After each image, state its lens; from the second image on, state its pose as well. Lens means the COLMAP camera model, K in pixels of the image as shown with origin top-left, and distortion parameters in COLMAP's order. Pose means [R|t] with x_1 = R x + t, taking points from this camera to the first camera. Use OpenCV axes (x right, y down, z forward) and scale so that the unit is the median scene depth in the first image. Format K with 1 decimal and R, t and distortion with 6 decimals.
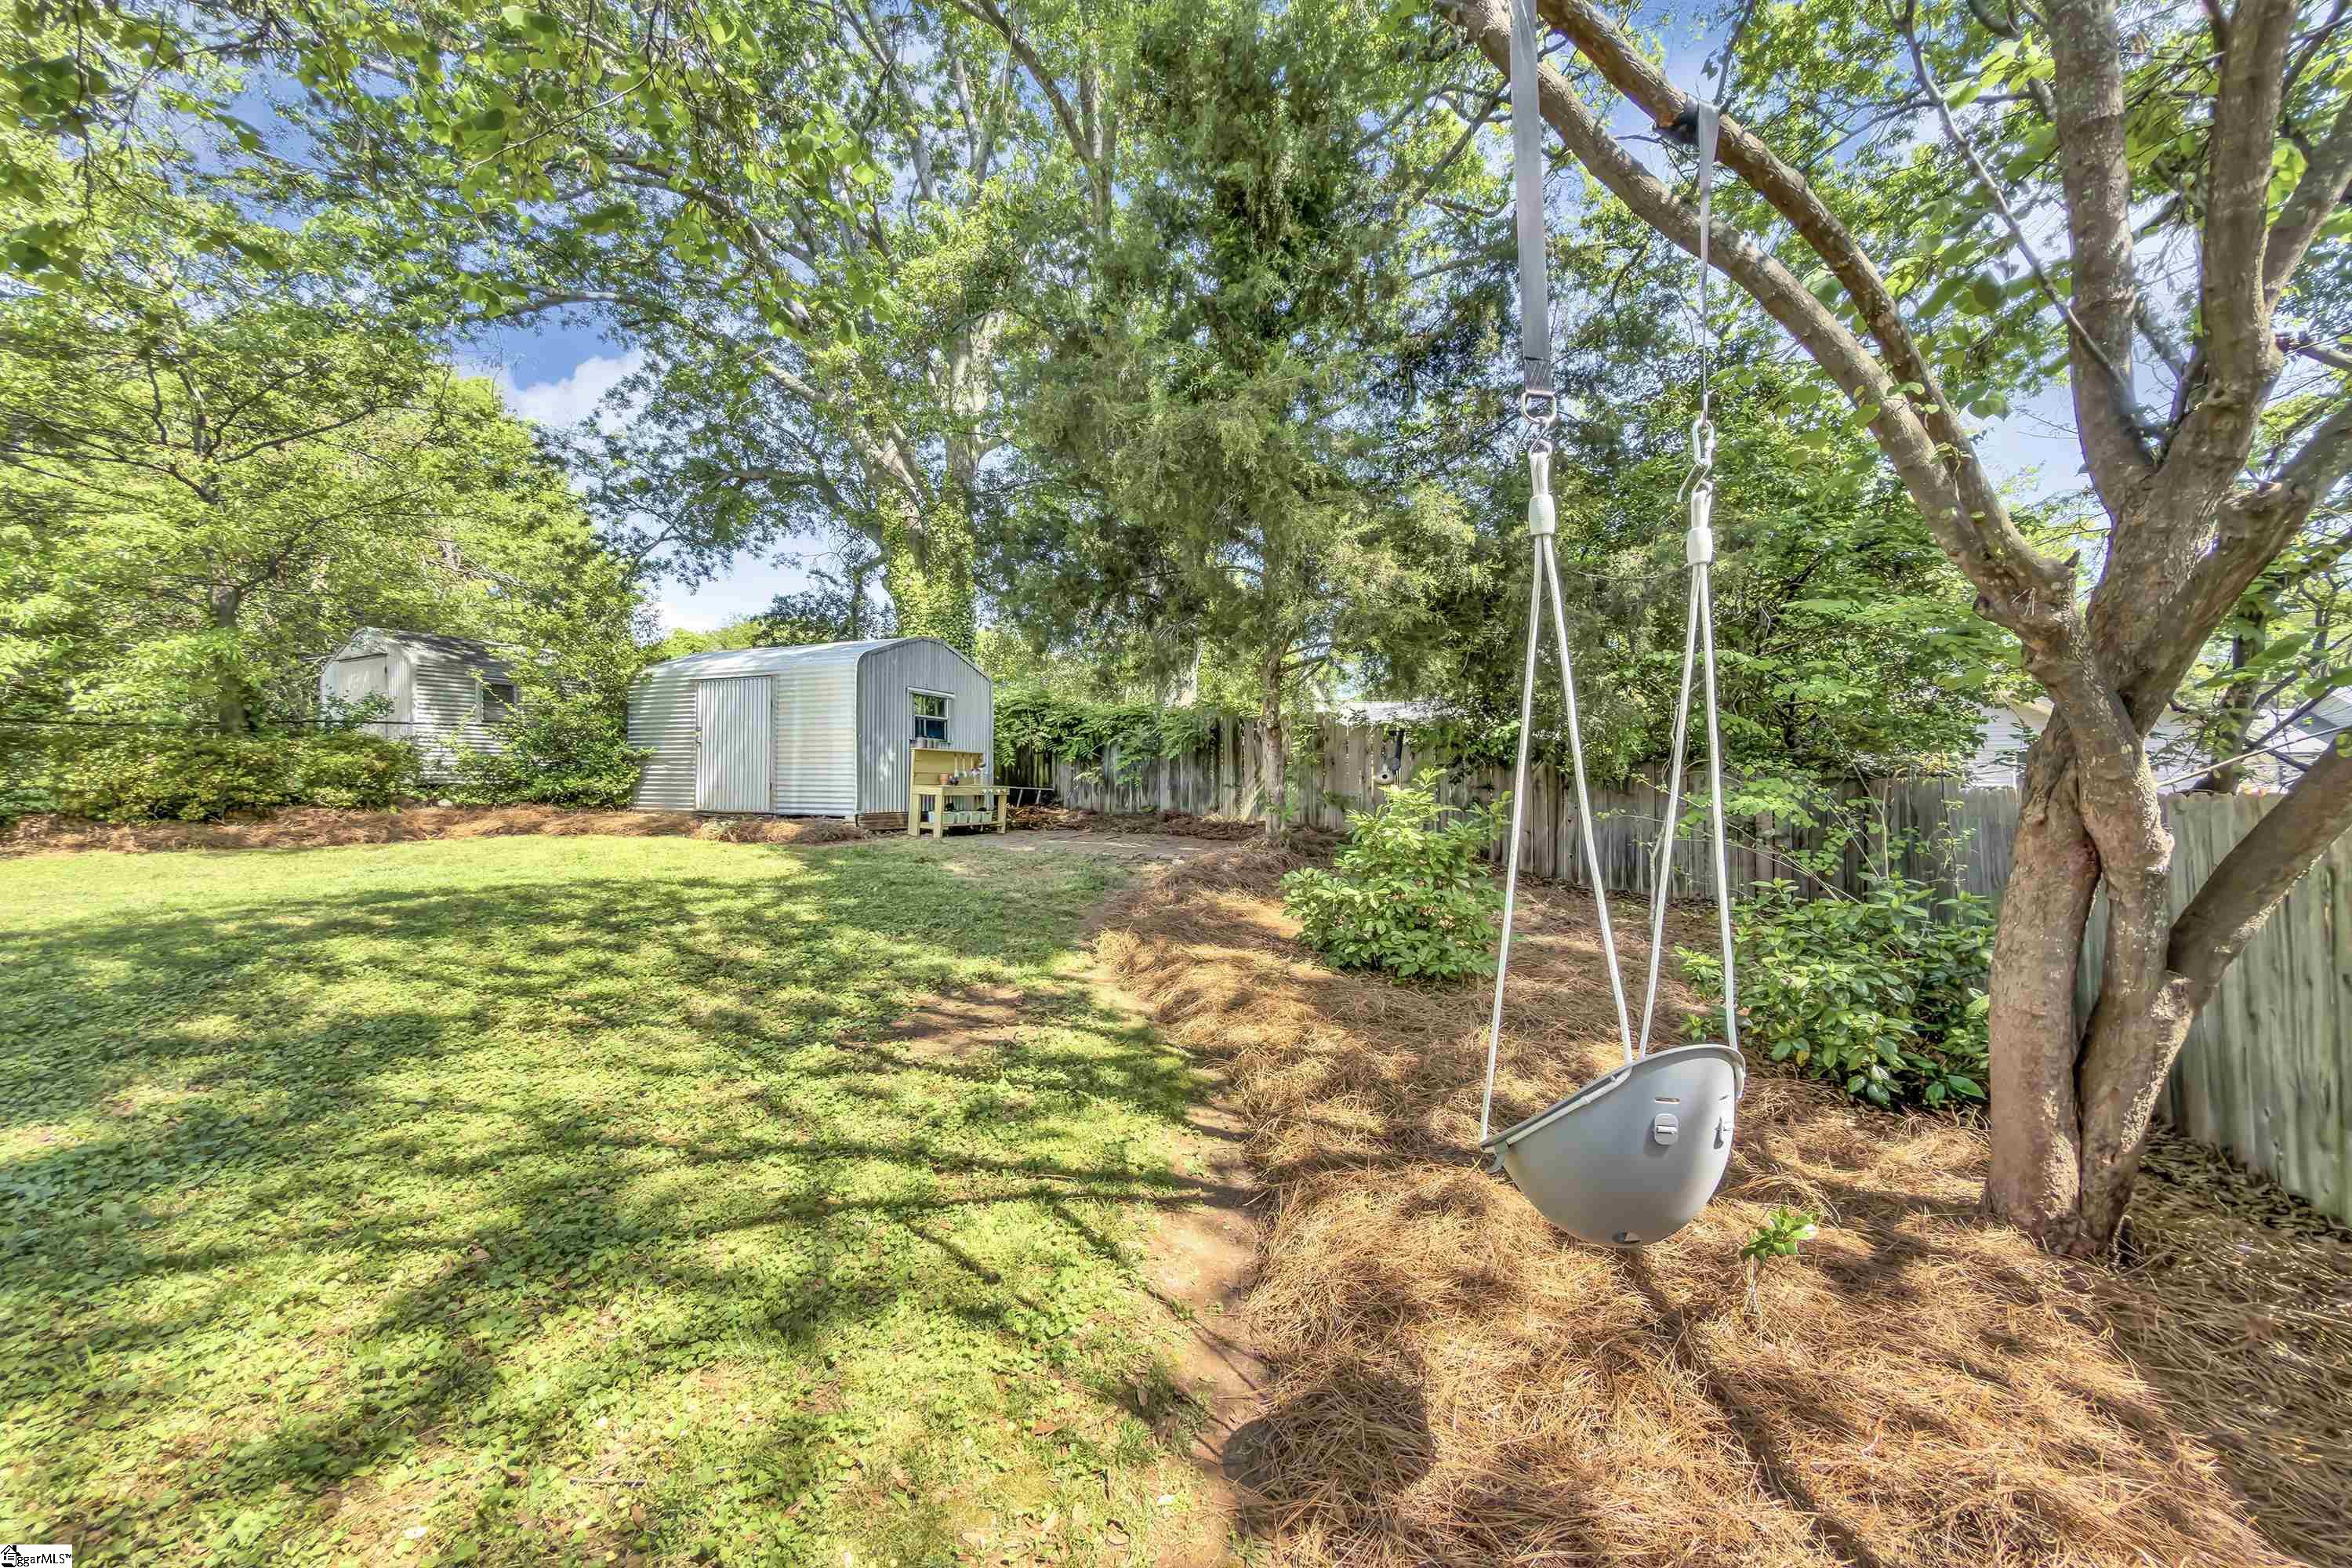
lens RADIAL K [[945.9, 0, 1184.0], [0, 945.9, 784.4], [0, 0, 1]] dist [-0.001782, 0.000269]
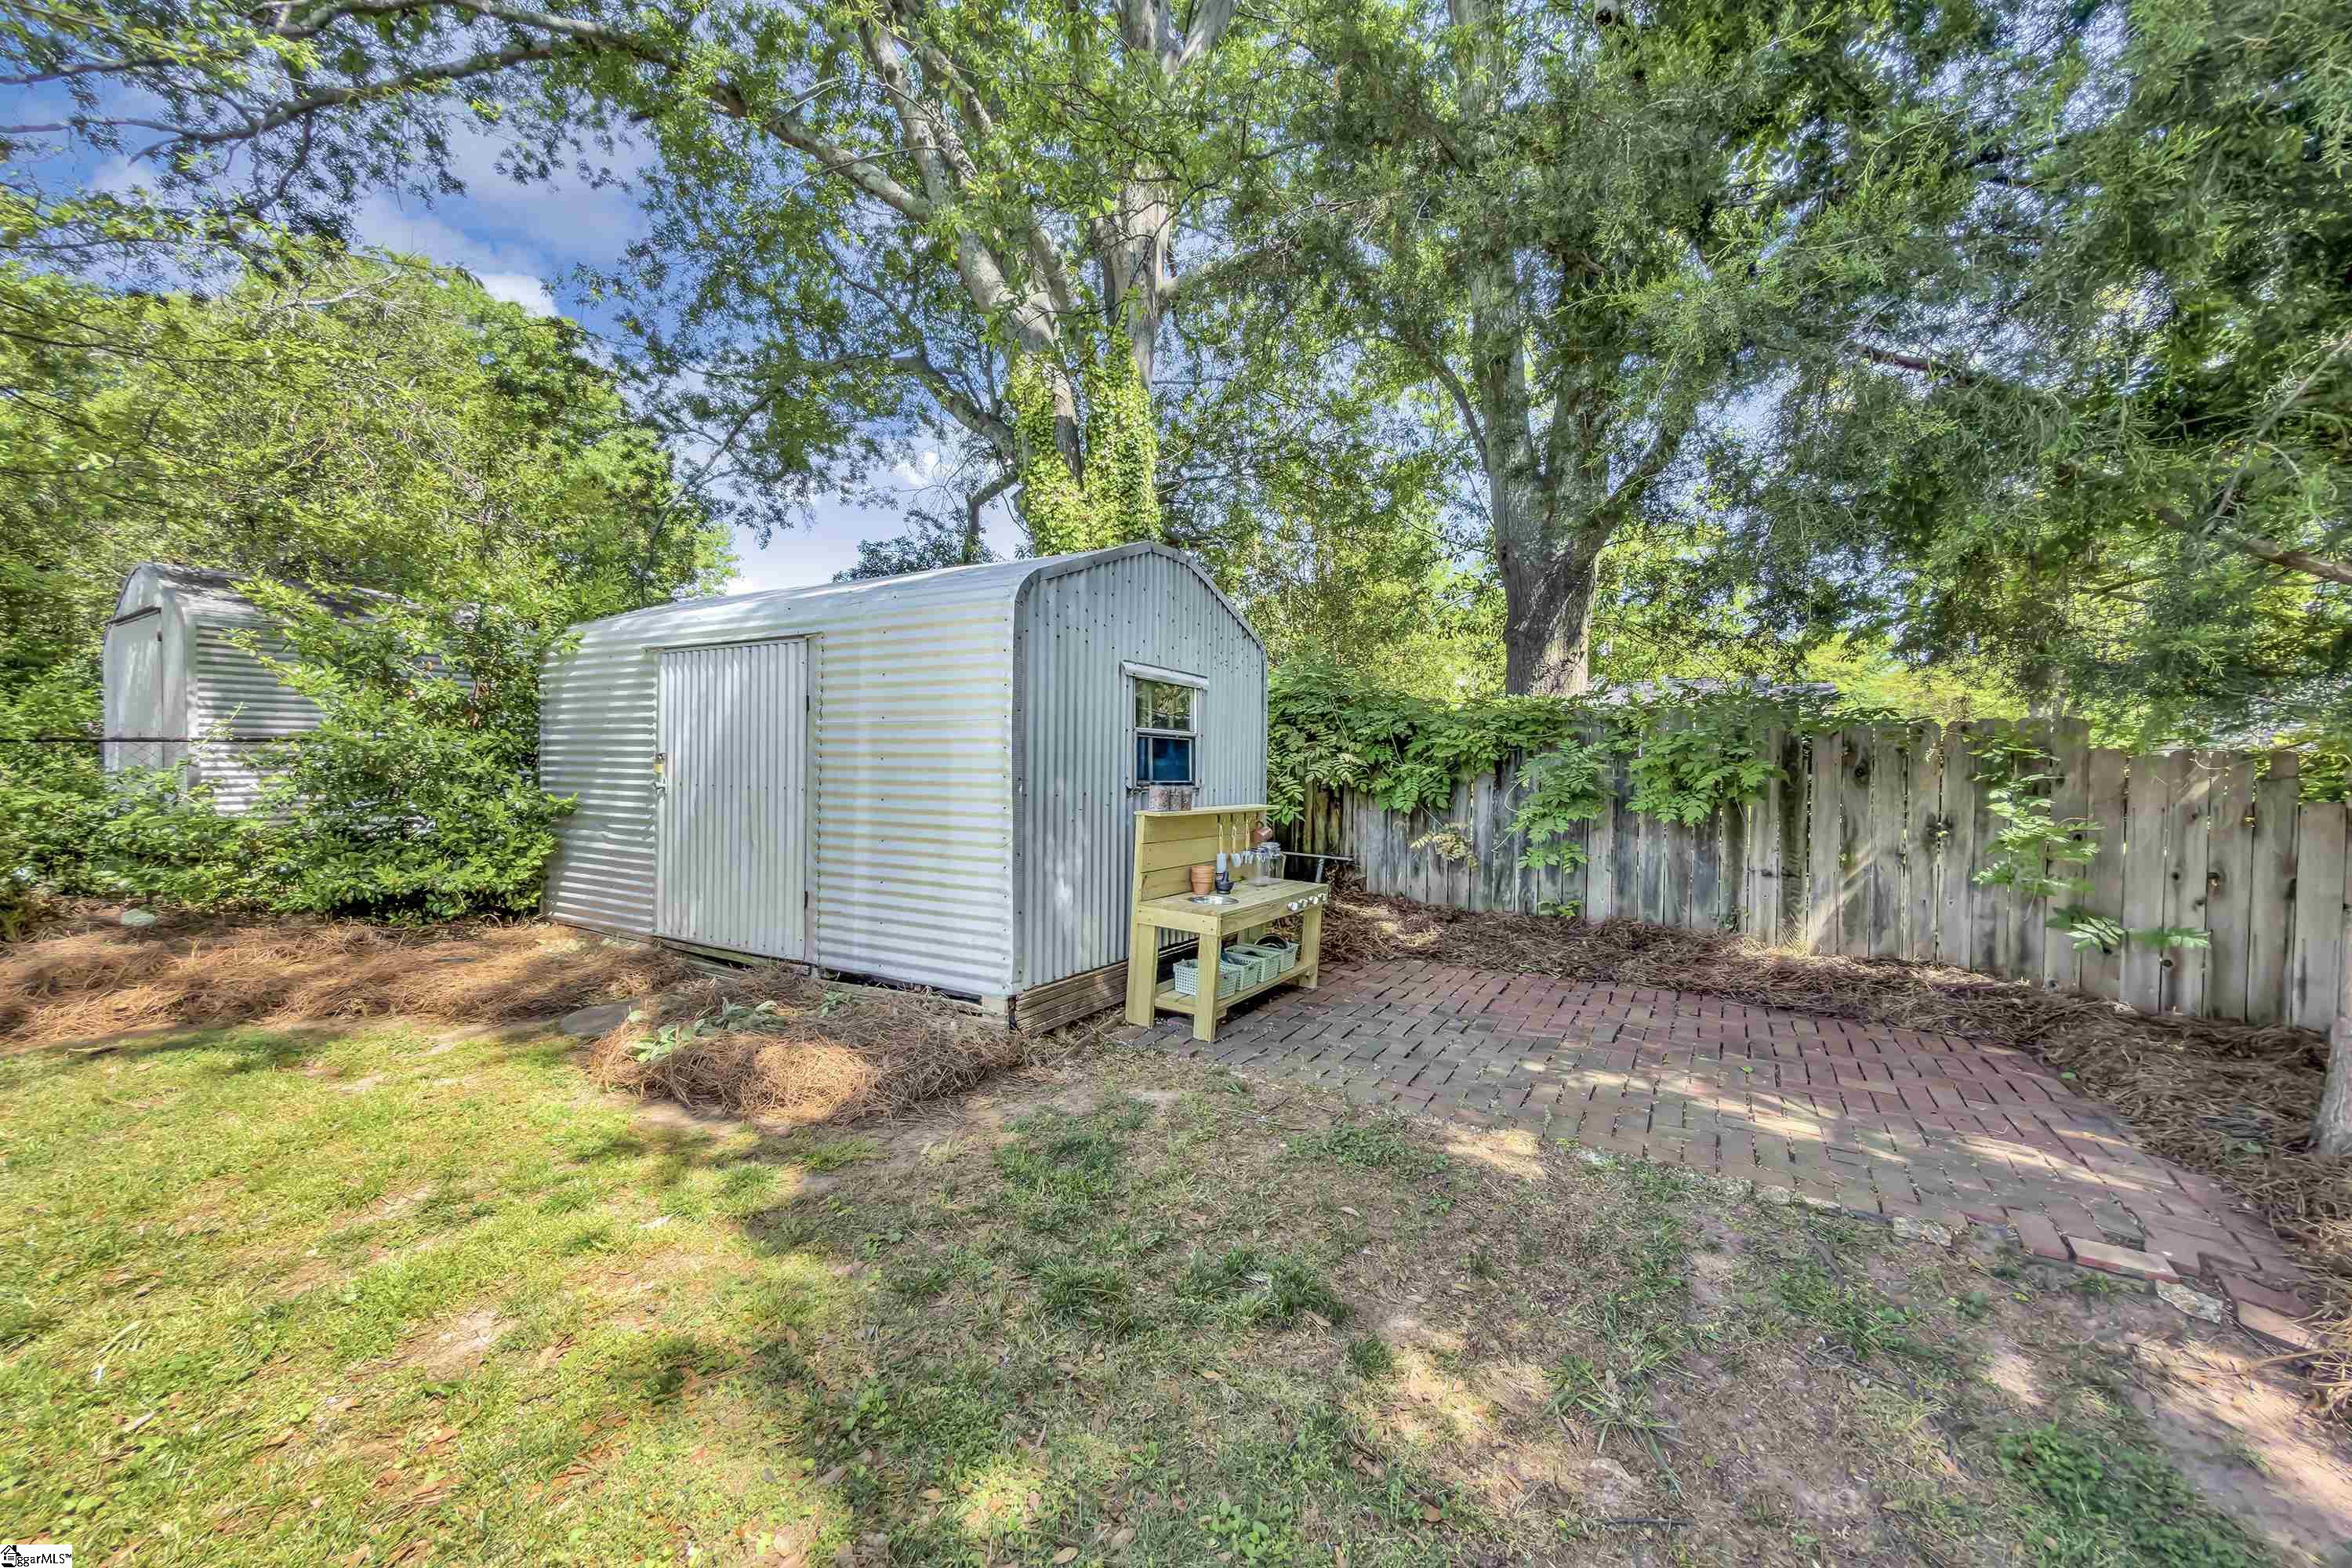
lens RADIAL K [[945.9, 0, 1171.0], [0, 945.9, 784.0], [0, 0, 1]] dist [-0.001782, 0.000269]
pose [[0.994069, 0.011306, -0.108157, -0.145666], [-0.009241, 0.999766, 0.019568, -0.037183], [0.108353, -0.018453, 0.993941, 0.378146]]
